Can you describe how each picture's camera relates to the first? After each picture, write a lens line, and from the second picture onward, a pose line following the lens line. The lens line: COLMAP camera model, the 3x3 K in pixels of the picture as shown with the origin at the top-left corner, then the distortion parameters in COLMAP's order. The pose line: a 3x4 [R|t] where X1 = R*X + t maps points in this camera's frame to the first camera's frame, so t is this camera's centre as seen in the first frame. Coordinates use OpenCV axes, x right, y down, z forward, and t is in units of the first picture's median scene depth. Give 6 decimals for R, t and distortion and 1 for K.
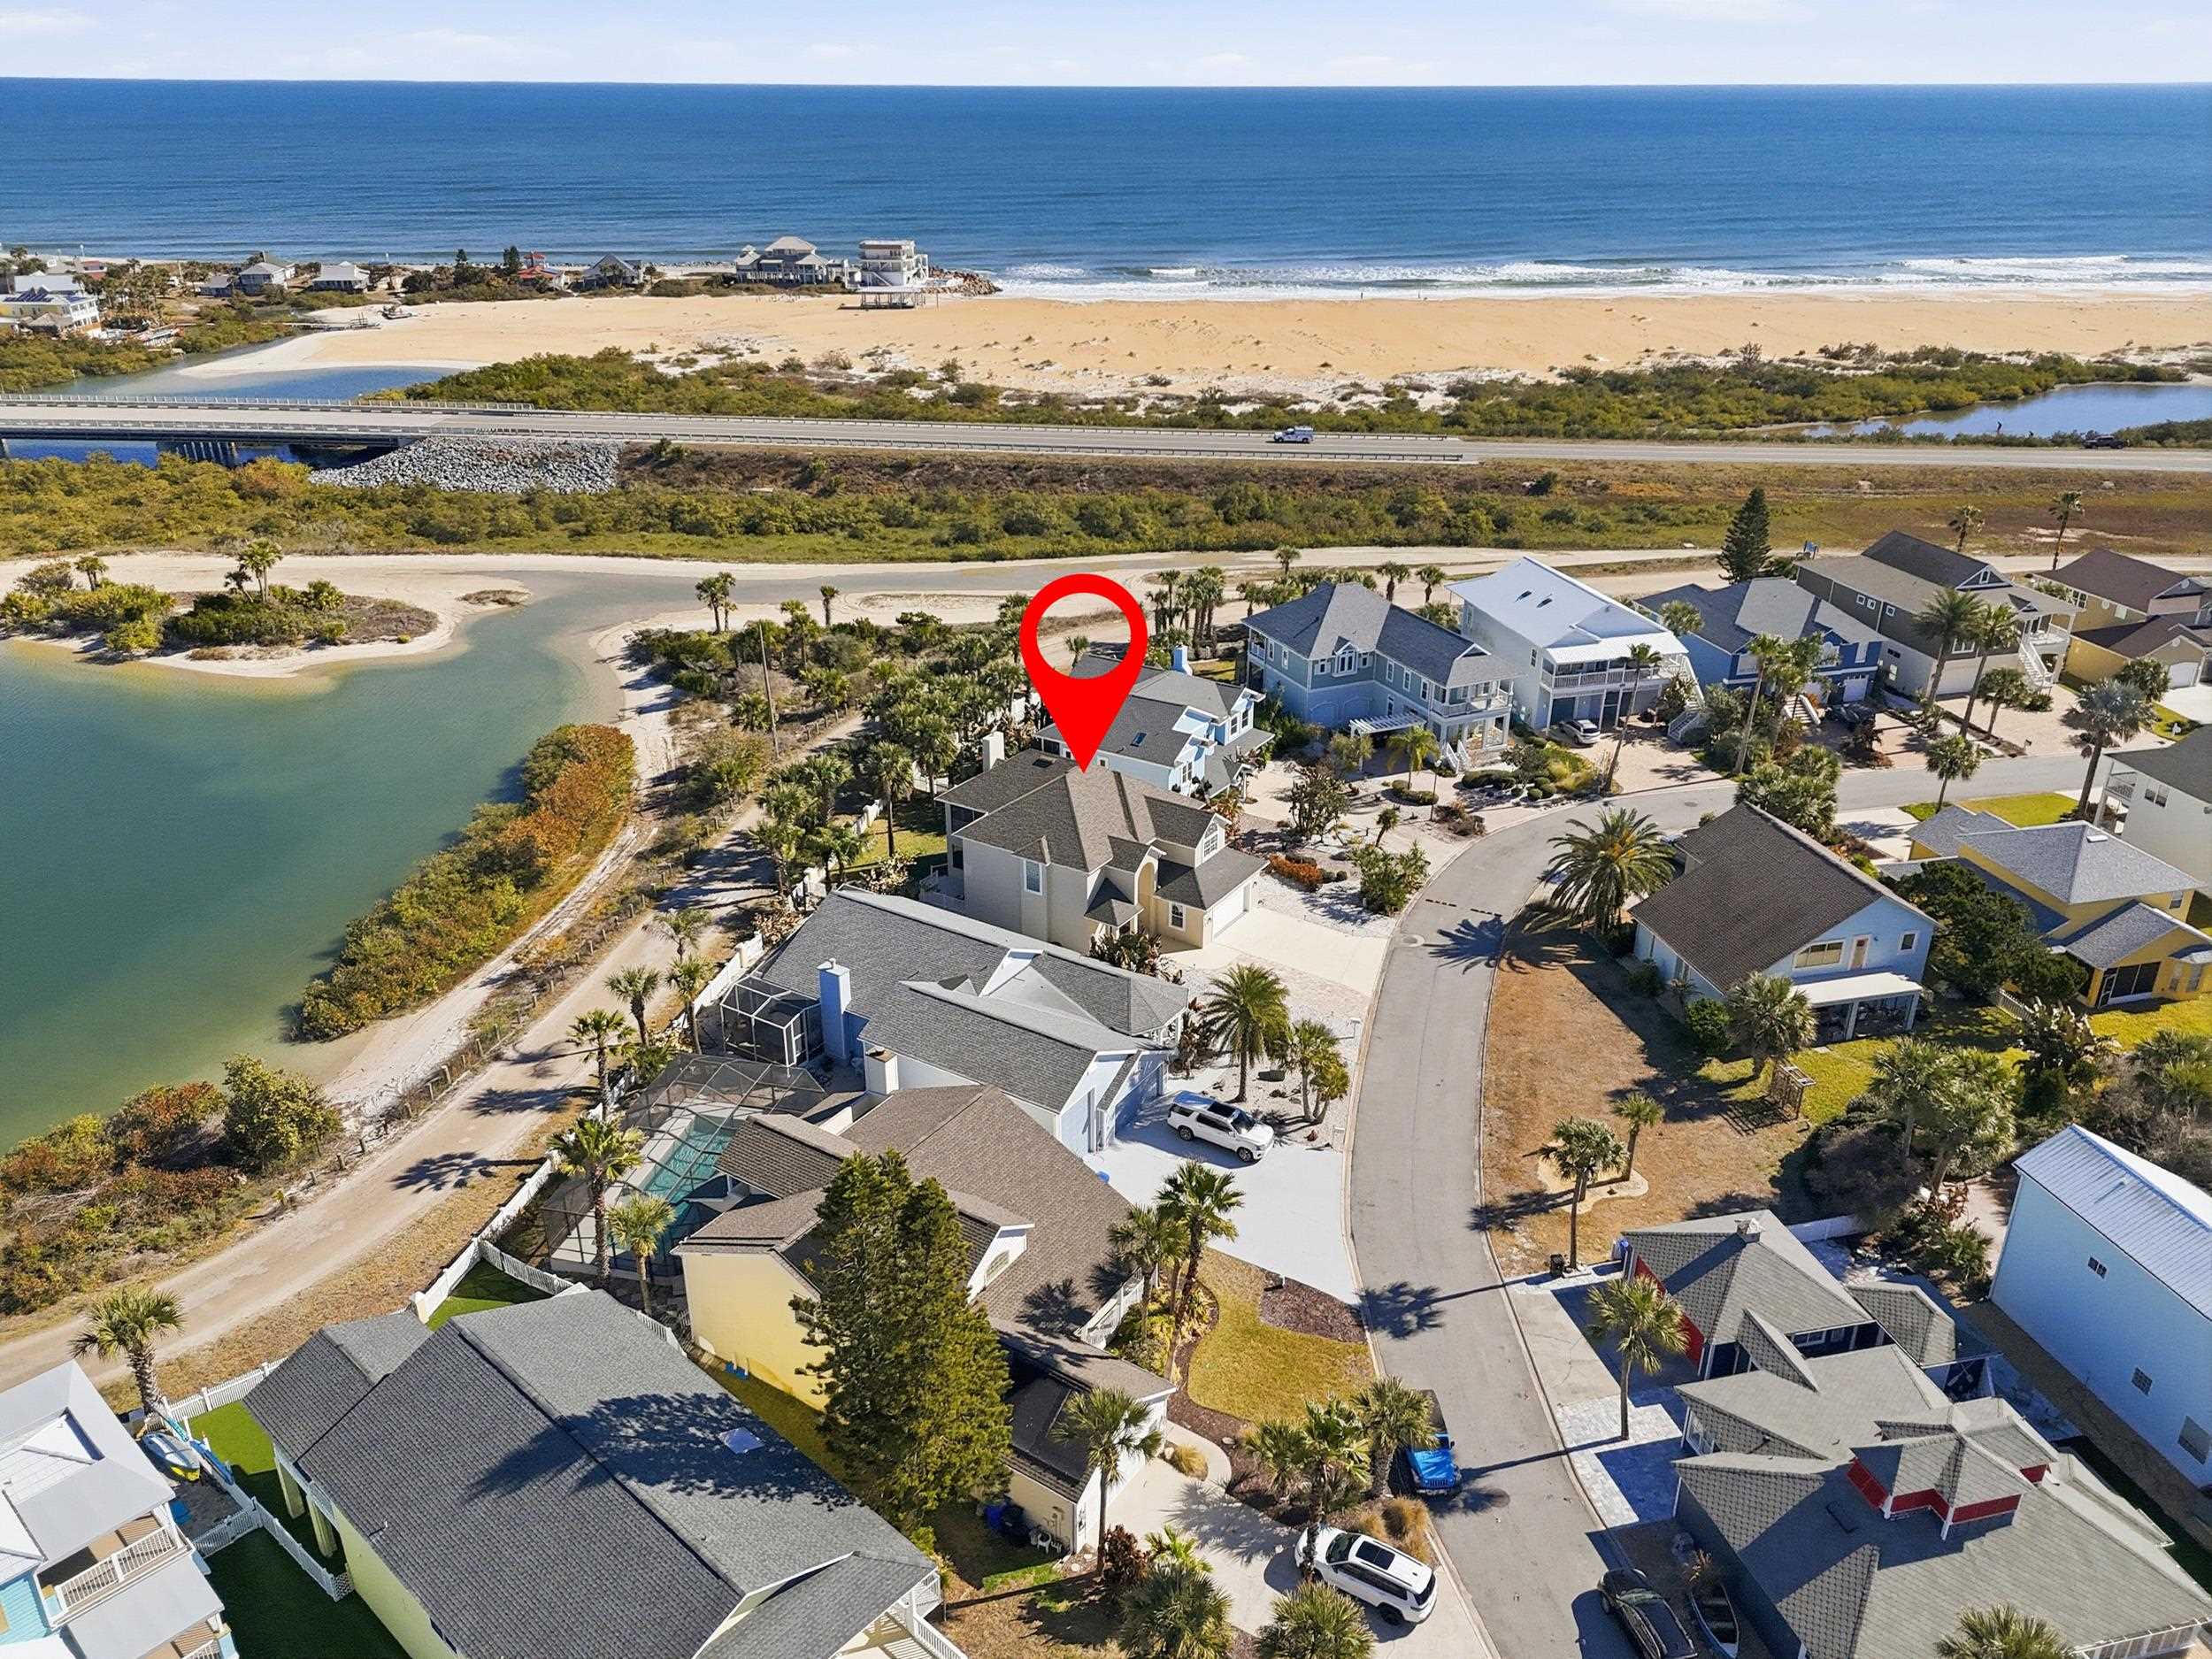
lens RADIAL K [[1585.7, 0, 1106.0], [0, 1585.7, 829.5], [0, 0, 1]] dist [0.073315, -0.067487]
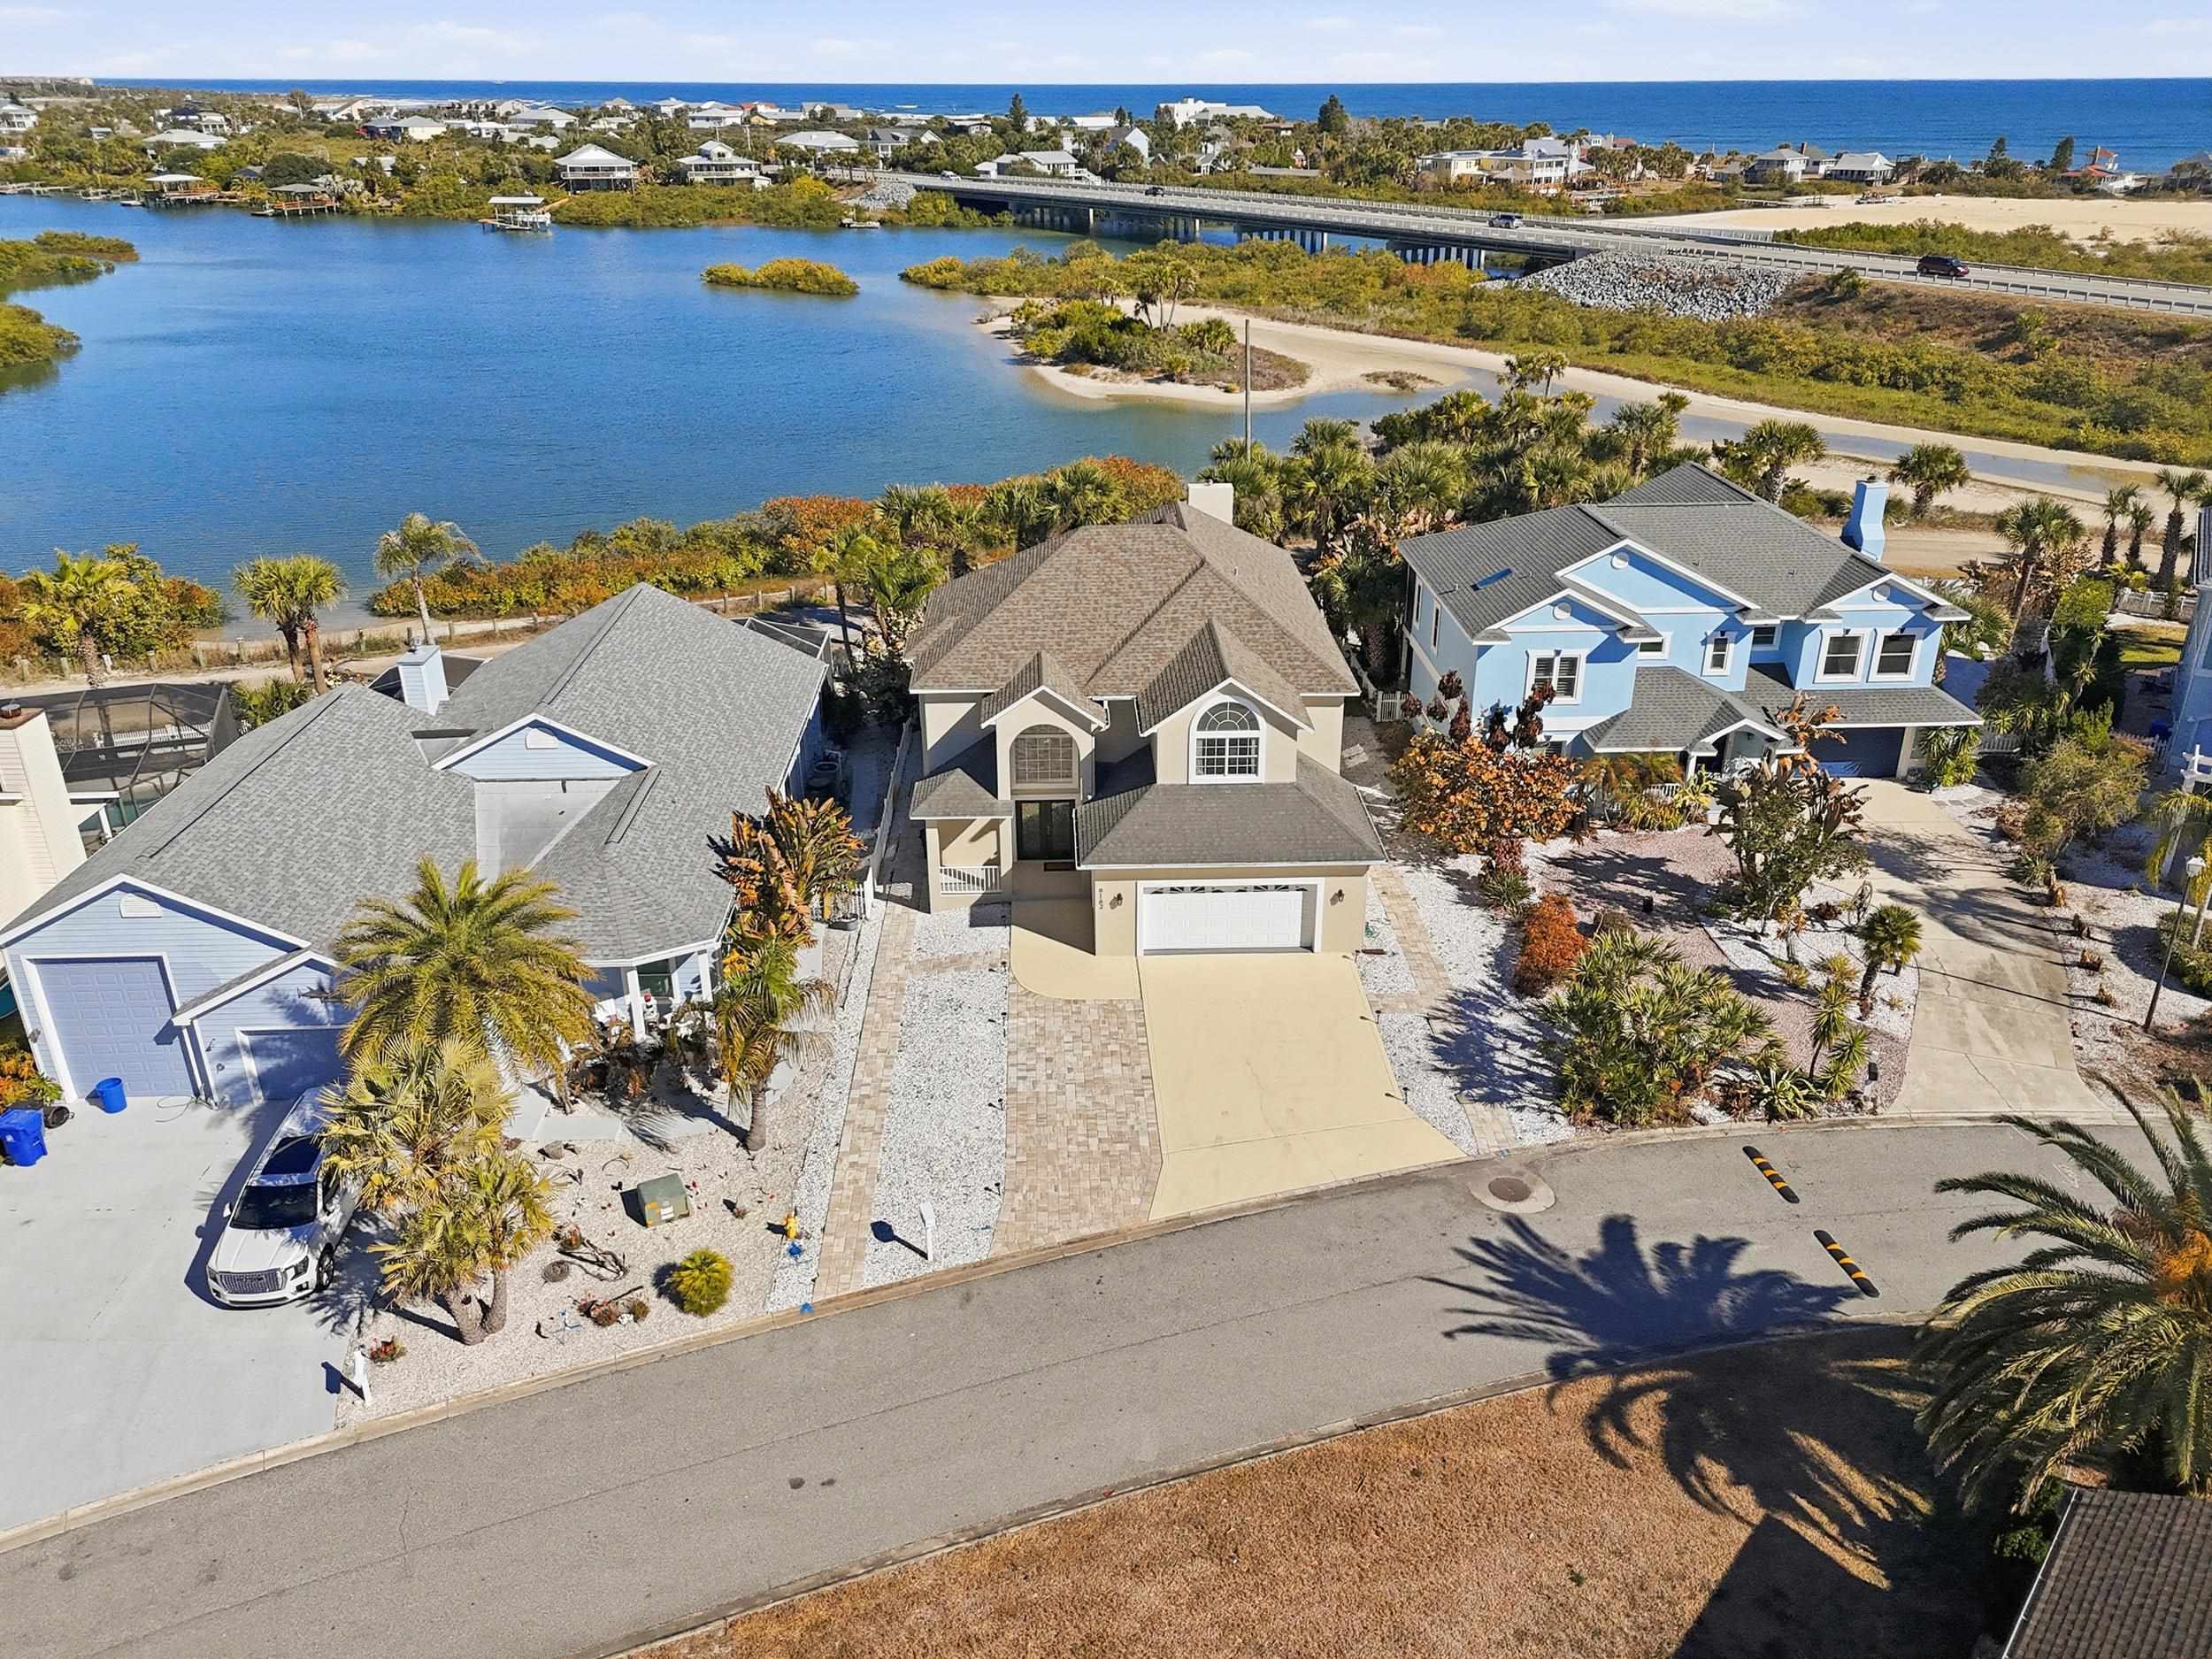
lens RADIAL K [[1627.9, 0, 1133.9], [0, 1627.9, 804.2], [0, 0, 1]] dist [0.080738, -0.088268]
pose [[0.578041, 0.325756, -0.748166, 0.200784], [-0.341515, 0.929277, 0.140755, -0.015903], [0.741105, 0.174148, 0.648411, 0.364320]]
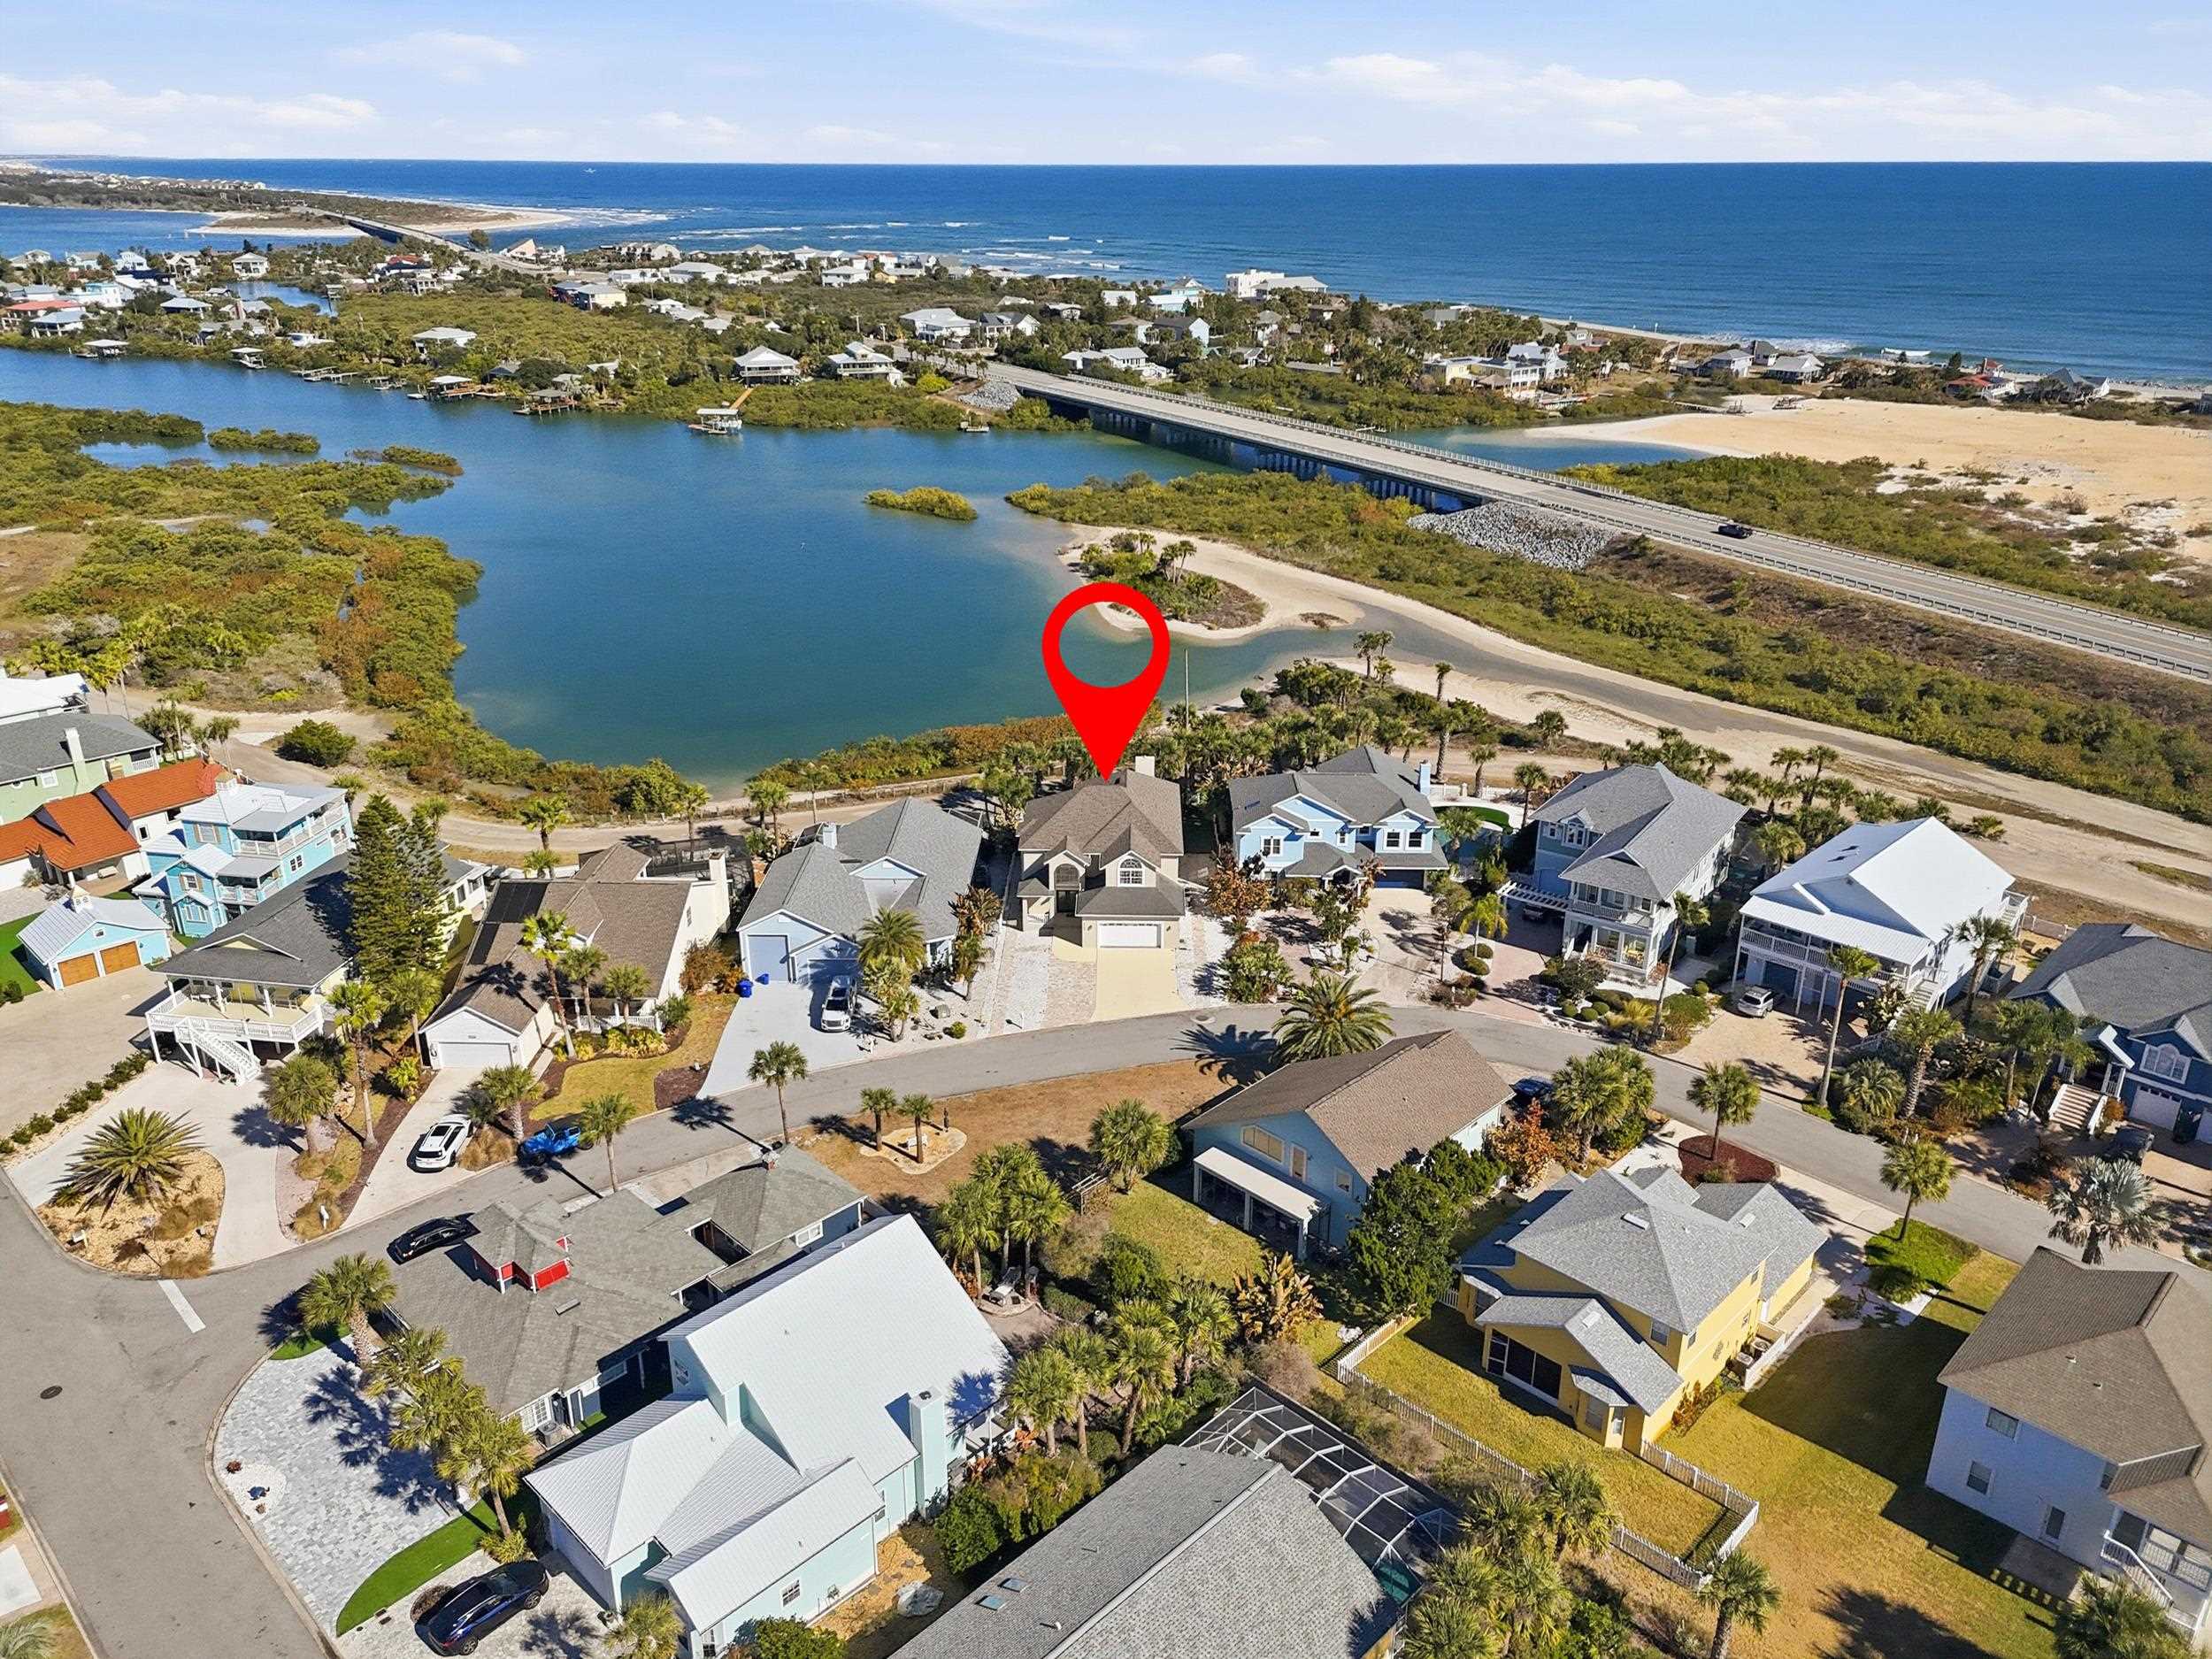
lens RADIAL K [[1627.9, 0, 1133.9], [0, 1627.9, 804.2], [0, 0, 1]] dist [0.080738, -0.088268]
pose [[0.533361, 0.308162, -0.787758, 0.533633], [-0.358381, 0.925889, 0.119551, -0.098566], [0.766217, 0.218554, 0.604273, 0.127139]]
